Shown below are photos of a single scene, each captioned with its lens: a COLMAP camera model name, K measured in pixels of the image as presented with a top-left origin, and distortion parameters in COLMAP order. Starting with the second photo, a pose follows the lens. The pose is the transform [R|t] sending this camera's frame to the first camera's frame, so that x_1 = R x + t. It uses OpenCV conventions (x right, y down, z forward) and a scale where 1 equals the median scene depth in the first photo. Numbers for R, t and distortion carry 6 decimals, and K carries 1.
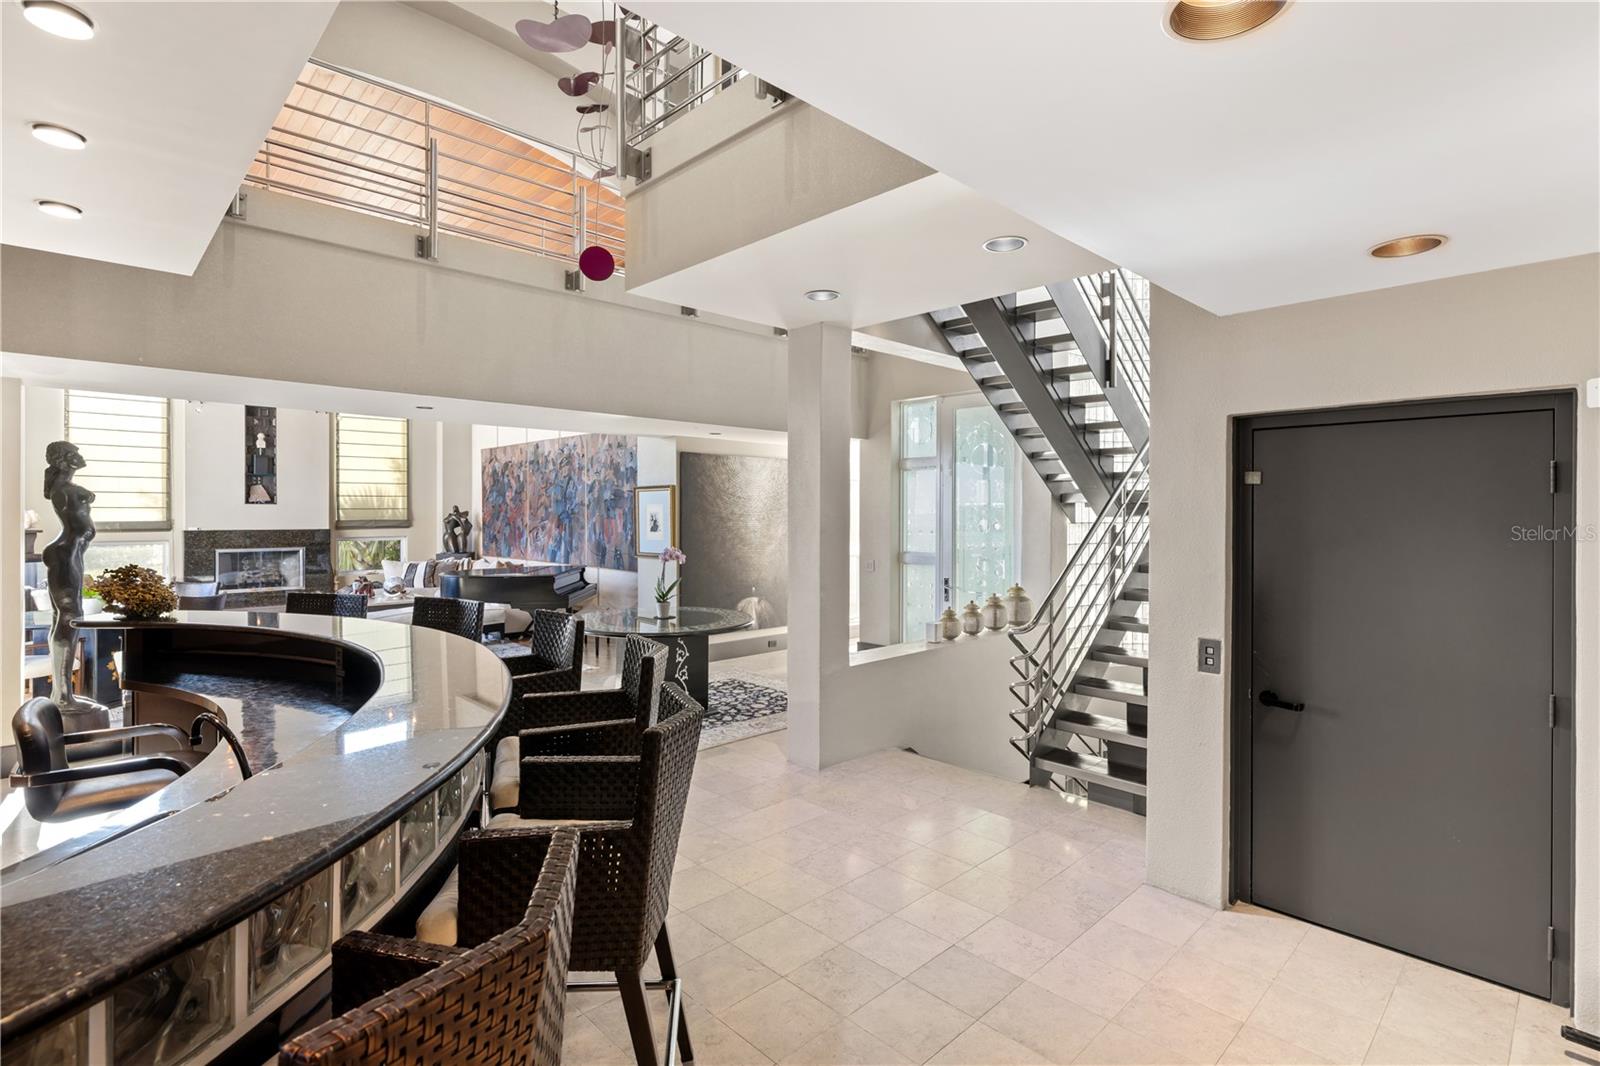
lens RADIAL K [[766.8, 0, 801.2], [0, 766.8, 516.7], [0, 0, 1]] dist [0.000876, 0.000176]
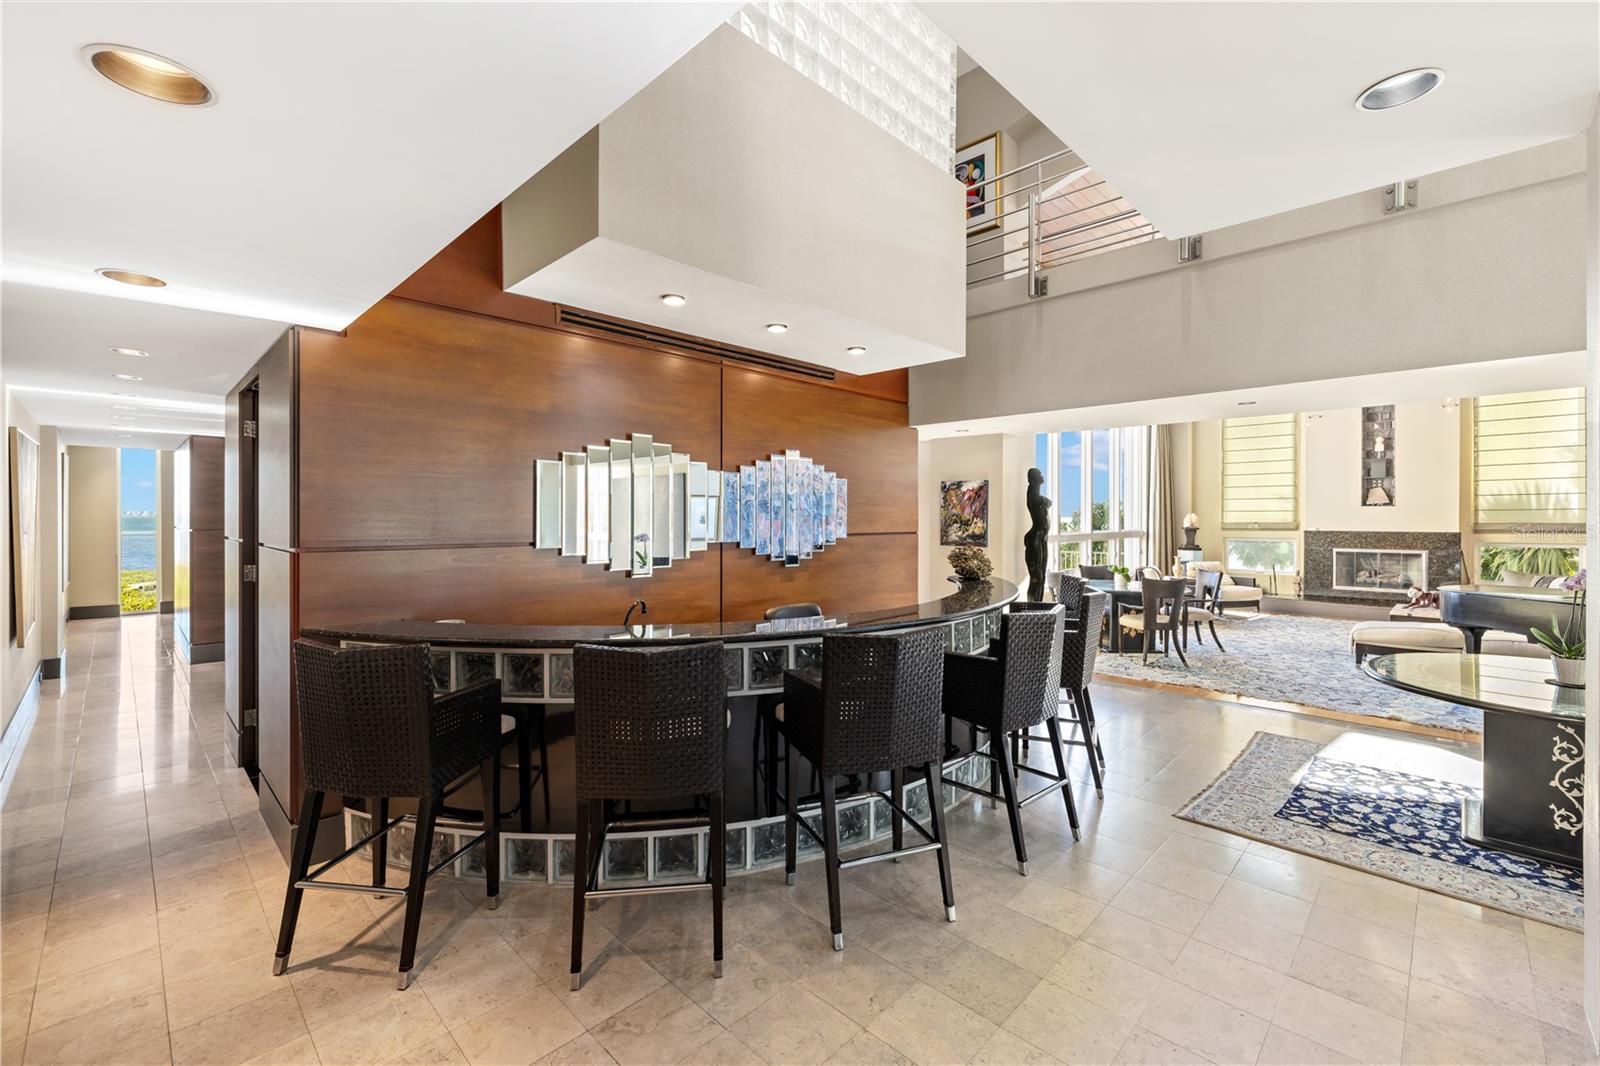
lens RADIAL K [[667.8, 0, 800.3], [0, 667.8, 516.5], [0, 0, 1]] dist [-0.000128, -0.000011]
pose [[0.029046, -0.001813, -0.999576, 0.164921], [-0.003355, 0.999993, -0.001911, 0.001586], [0.999572, 0.003409, 0.029040, 0.203311]]
